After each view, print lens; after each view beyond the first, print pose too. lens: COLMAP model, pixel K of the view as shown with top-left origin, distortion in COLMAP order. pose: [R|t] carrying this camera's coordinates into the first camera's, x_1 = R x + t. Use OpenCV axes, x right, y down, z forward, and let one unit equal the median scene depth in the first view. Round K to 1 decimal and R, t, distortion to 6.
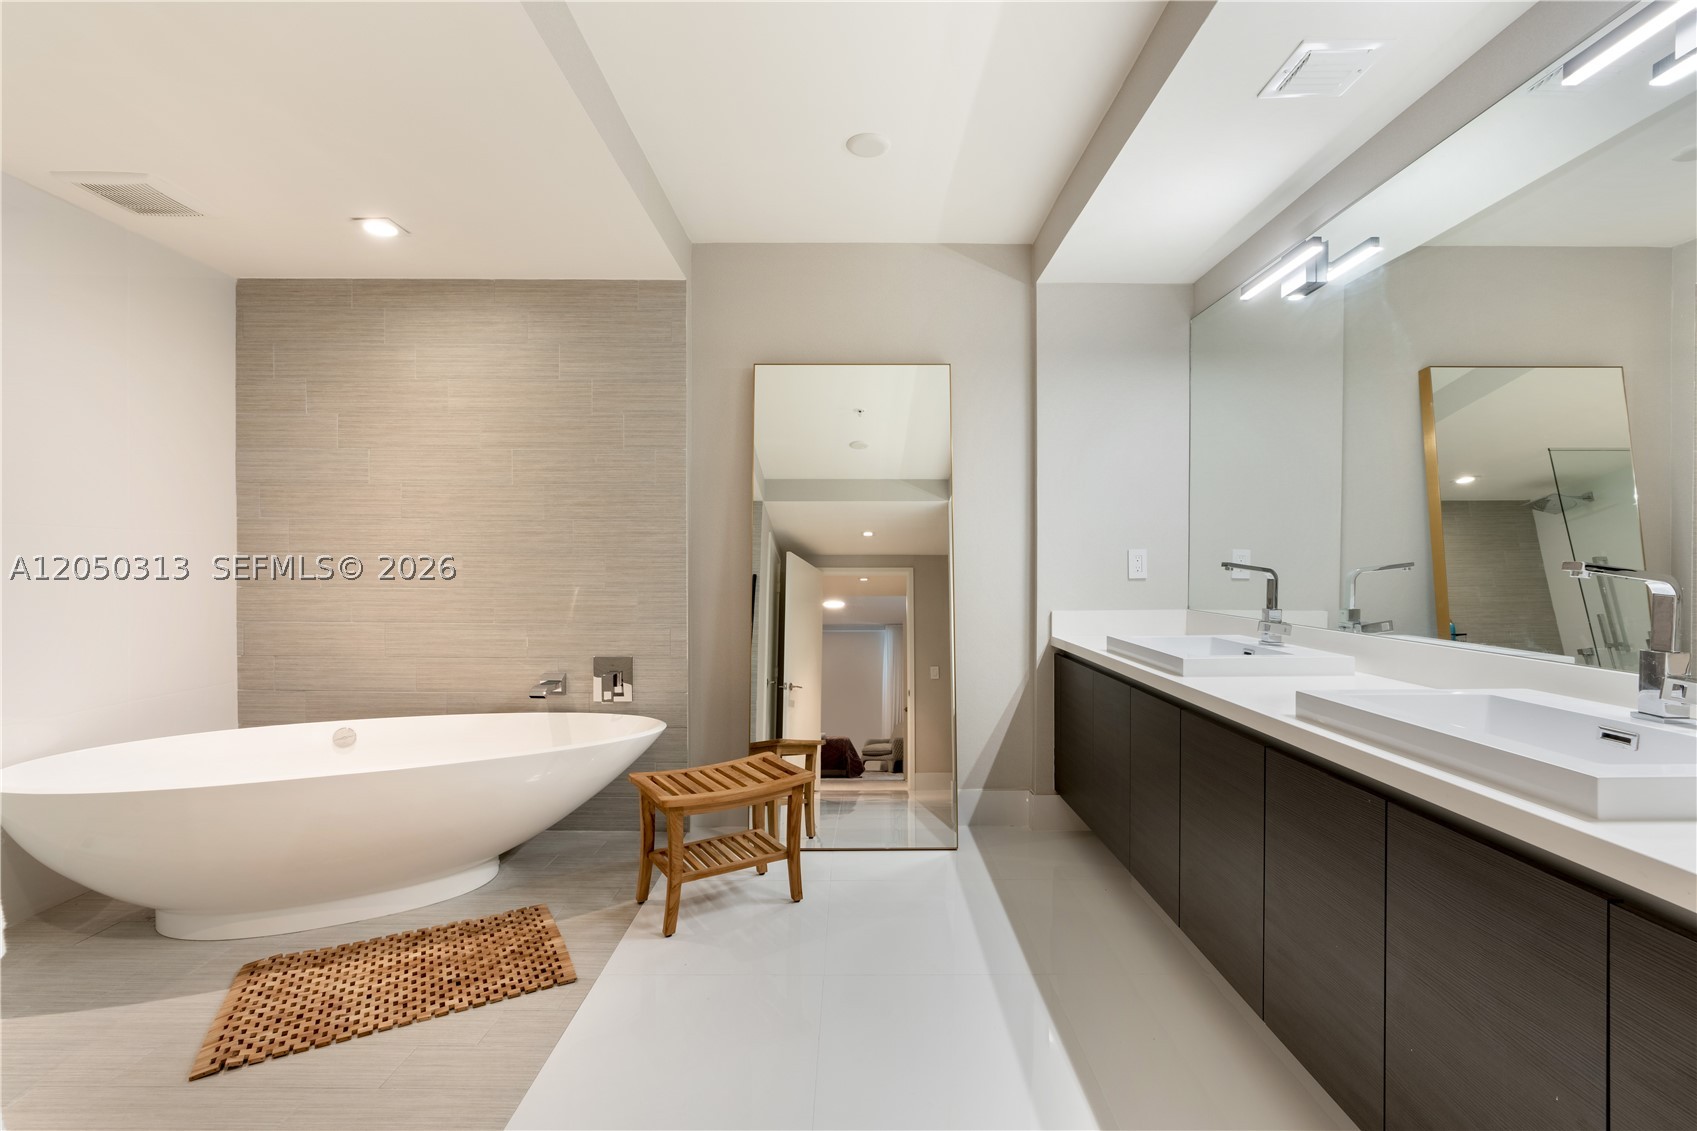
lens RADIAL K [[759.8, 0, 861.9], [0, 759.8, 570.6], [0, 0, 1]] dist [-0.018014, 0.007626]
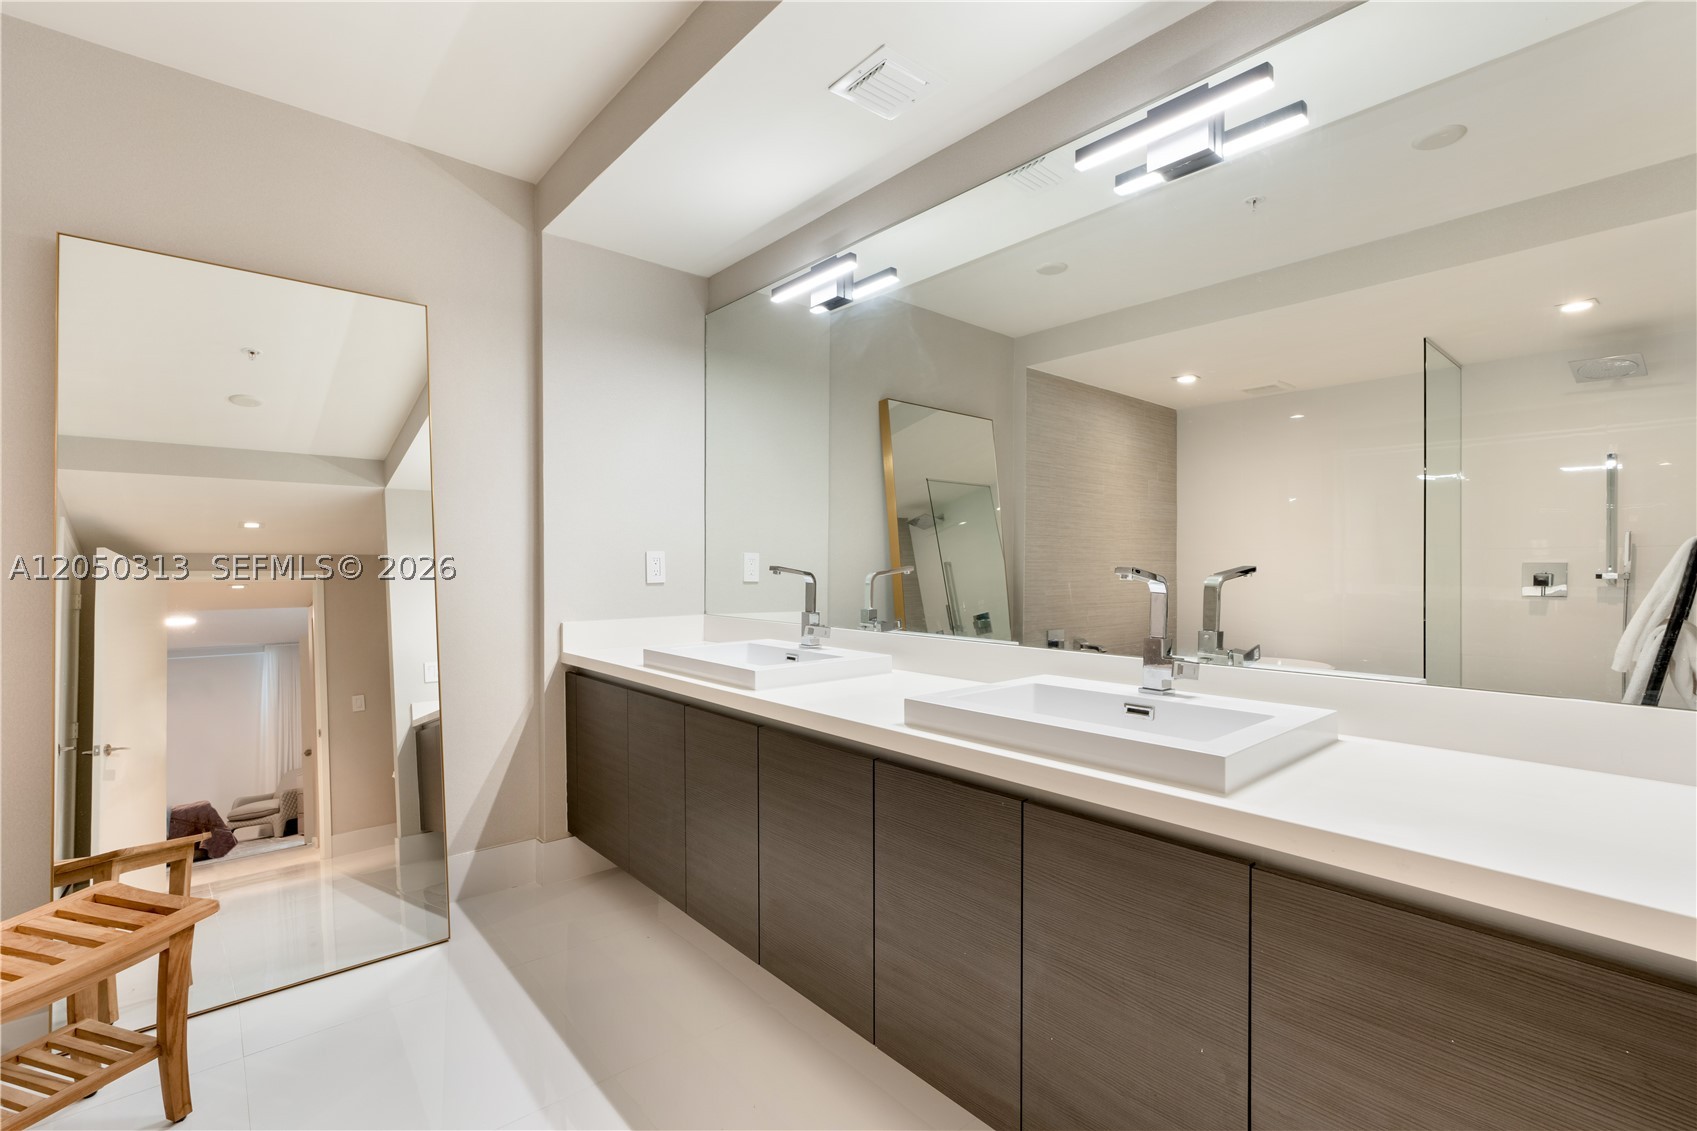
lens RADIAL K [[759.8, 0, 870.6], [0, 759.8, 574.9], [0, 0, 1]] dist [-0.018014, 0.007626]
pose [[0.753986, -0.005054, 0.656871, -0.047627], [0.003966, 0.999987, 0.003141, -0.001369], [-0.656878, 0.000237, 0.753997, 0.135733]]
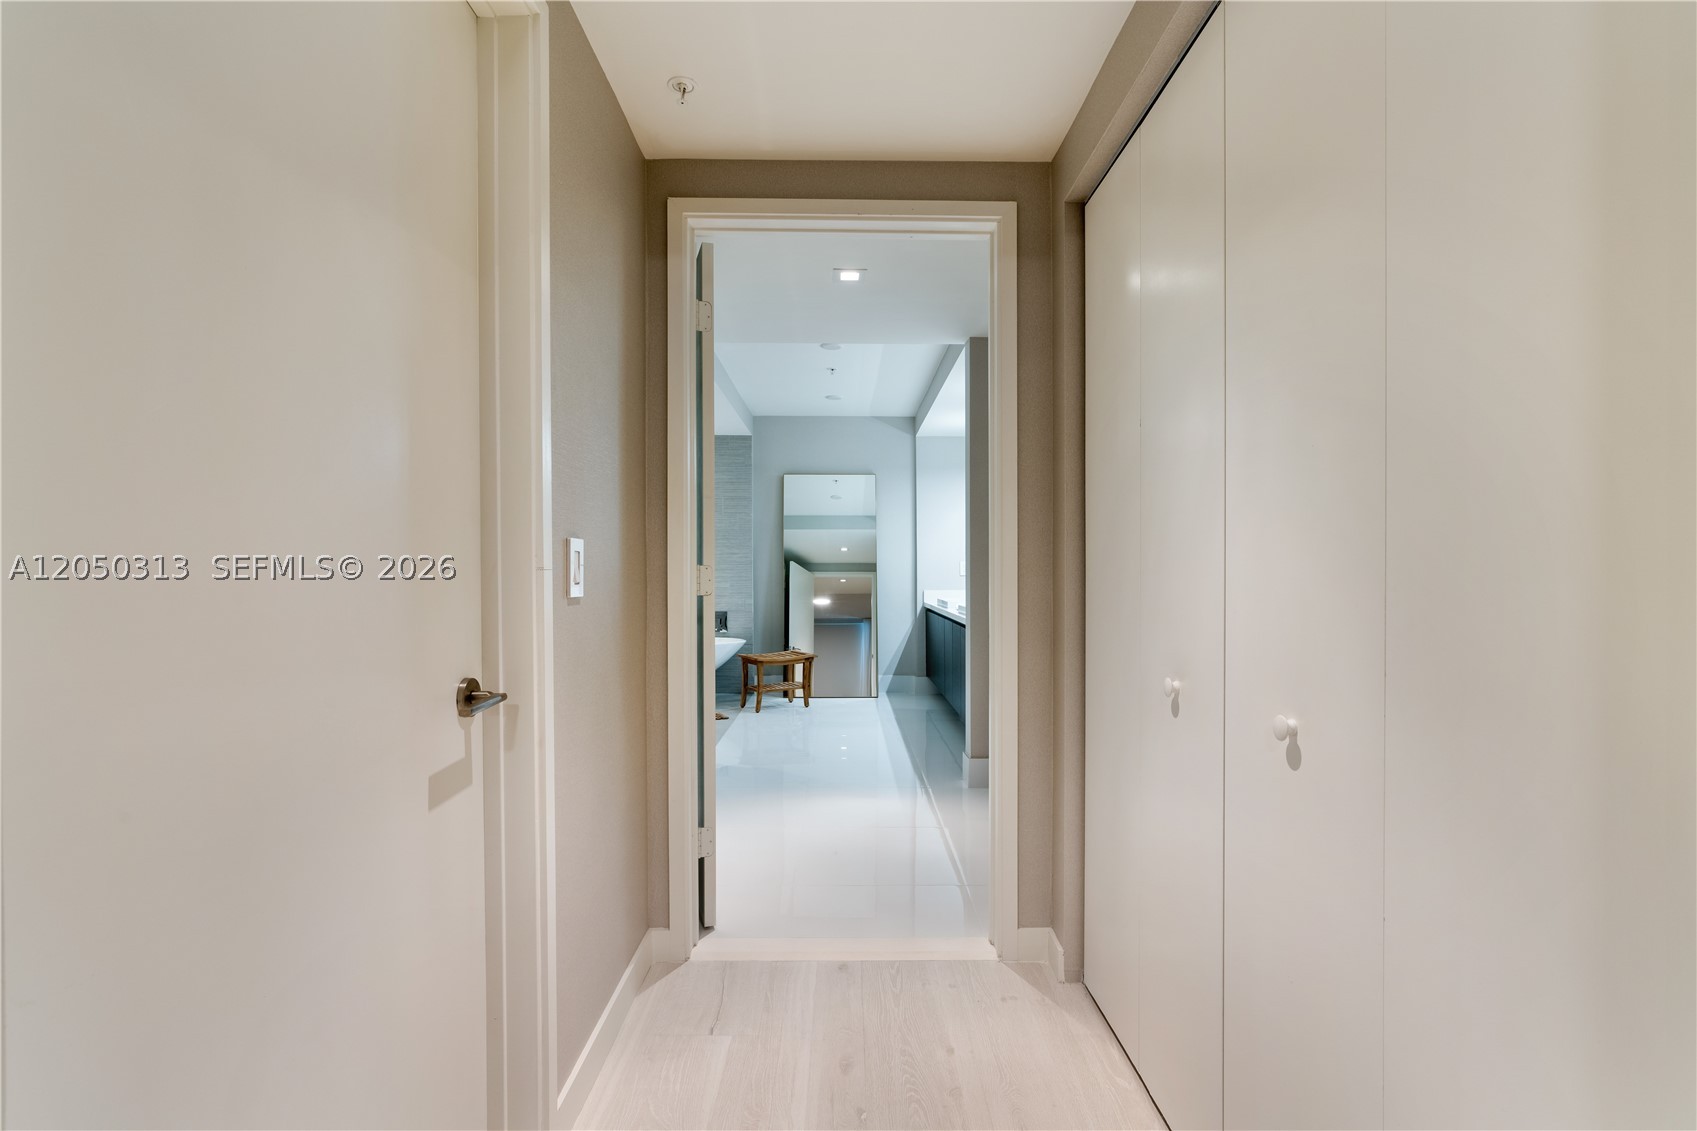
lens RADIAL K [[759.8, 0, 850.6], [0, 759.8, 569.3], [0, 0, 1]] dist [-0.018014, 0.007626]
pose [[0.999999, -0.001073, 0.000266, 0.044863], [0.001076, 0.999938, -0.011083, 0.018256], [-0.000254, 0.011083, 0.999939, -1.149113]]
